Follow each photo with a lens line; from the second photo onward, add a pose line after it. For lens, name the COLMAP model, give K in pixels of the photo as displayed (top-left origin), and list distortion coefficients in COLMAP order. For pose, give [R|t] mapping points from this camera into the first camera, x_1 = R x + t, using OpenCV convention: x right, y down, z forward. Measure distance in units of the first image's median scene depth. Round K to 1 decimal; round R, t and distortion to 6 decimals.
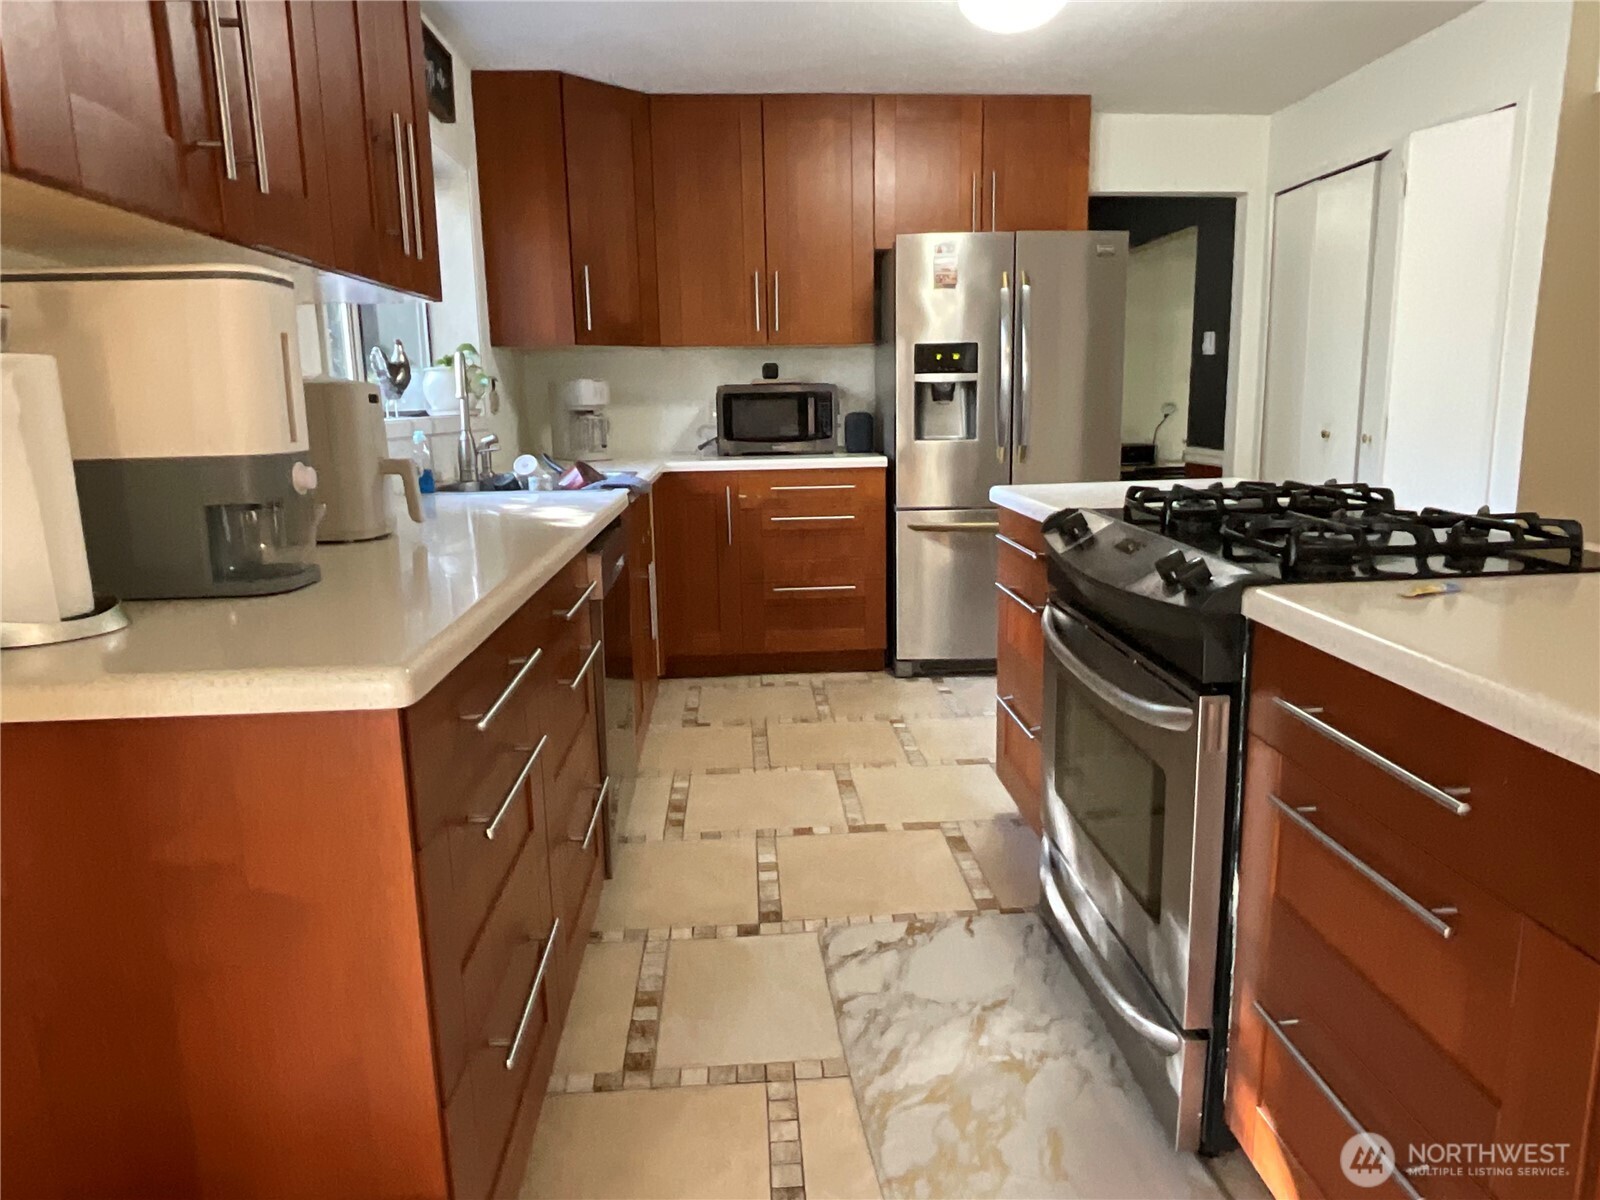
lens RADIAL K [[1047.2, 0, 805.3], [0, 1047.2, 608.8], [0, 0, 1]] dist [-0.010813, 0.003701]
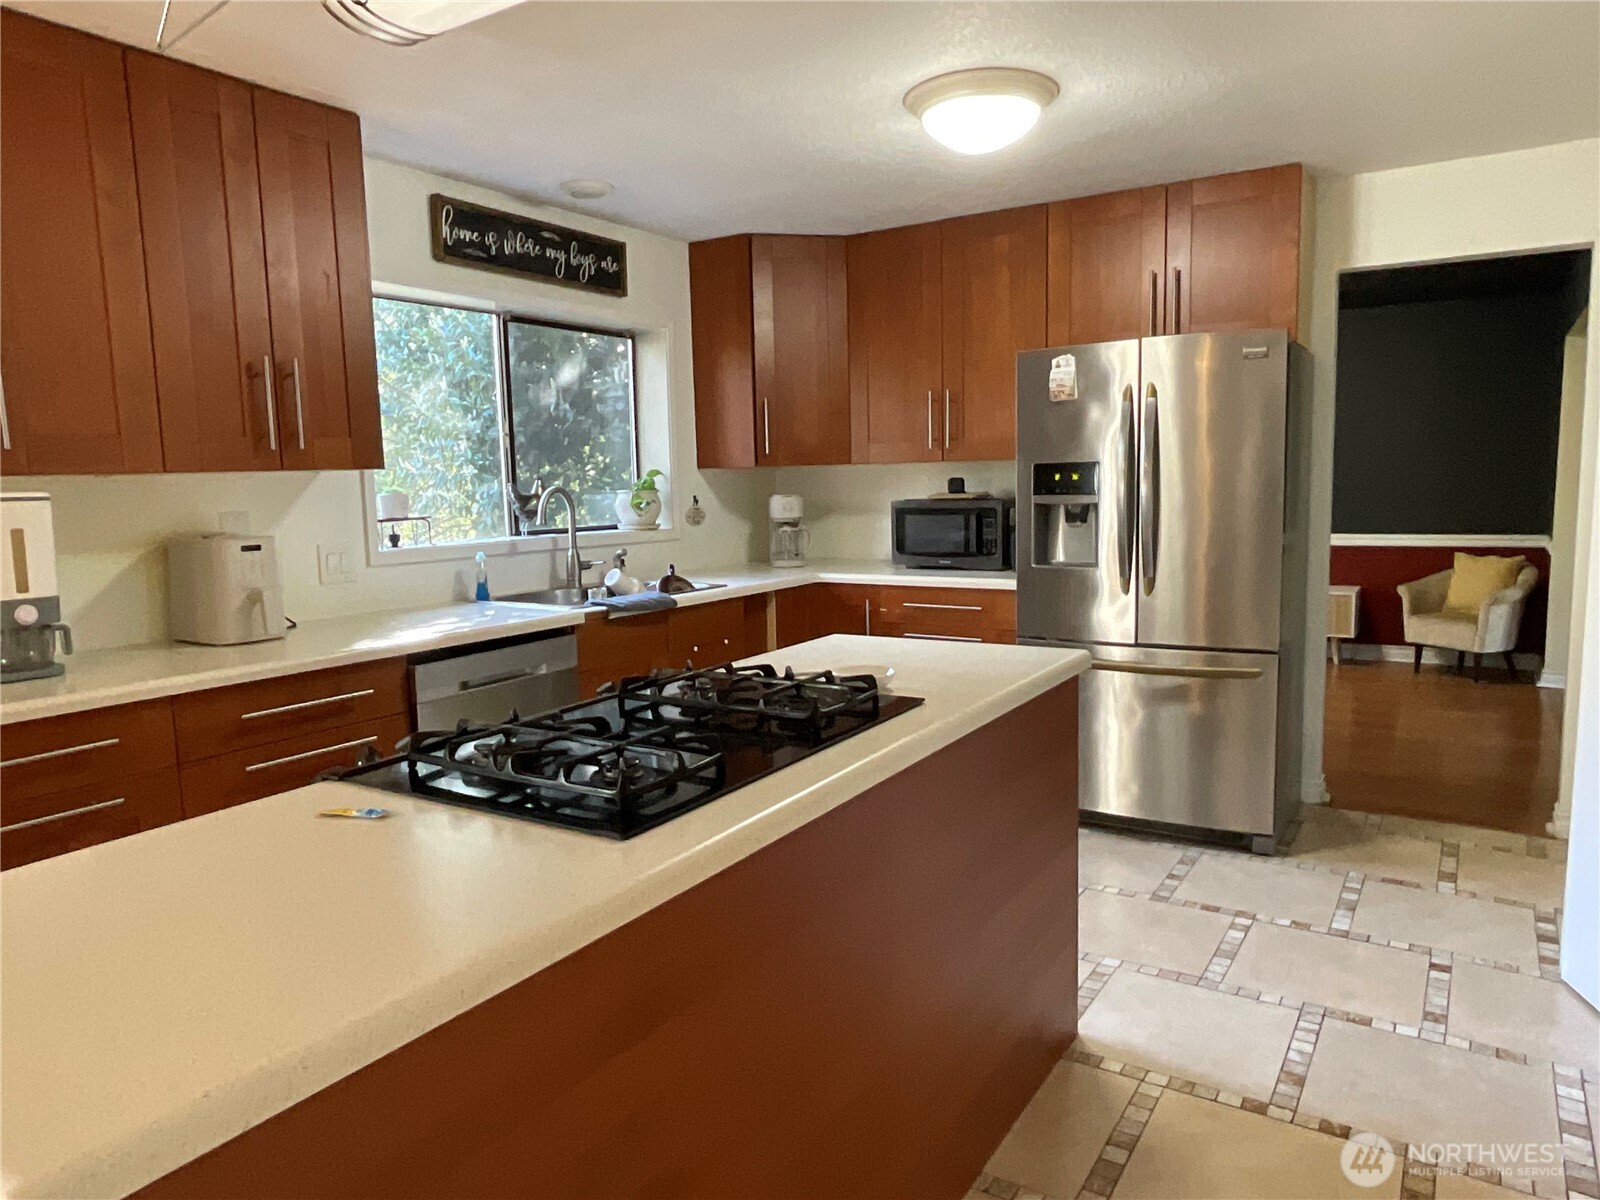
lens RADIAL K [[1047.2, 0, 807.2], [0, 1047.2, 594.3], [0, 0, 1]] dist [-0.010813, 0.003701]
pose [[0.800276, 0.065805, -0.596010, 0.477799], [-0.109561, 0.993275, -0.037443, -0.074615], [0.589538, 0.095264, 0.802103, 0.131538]]
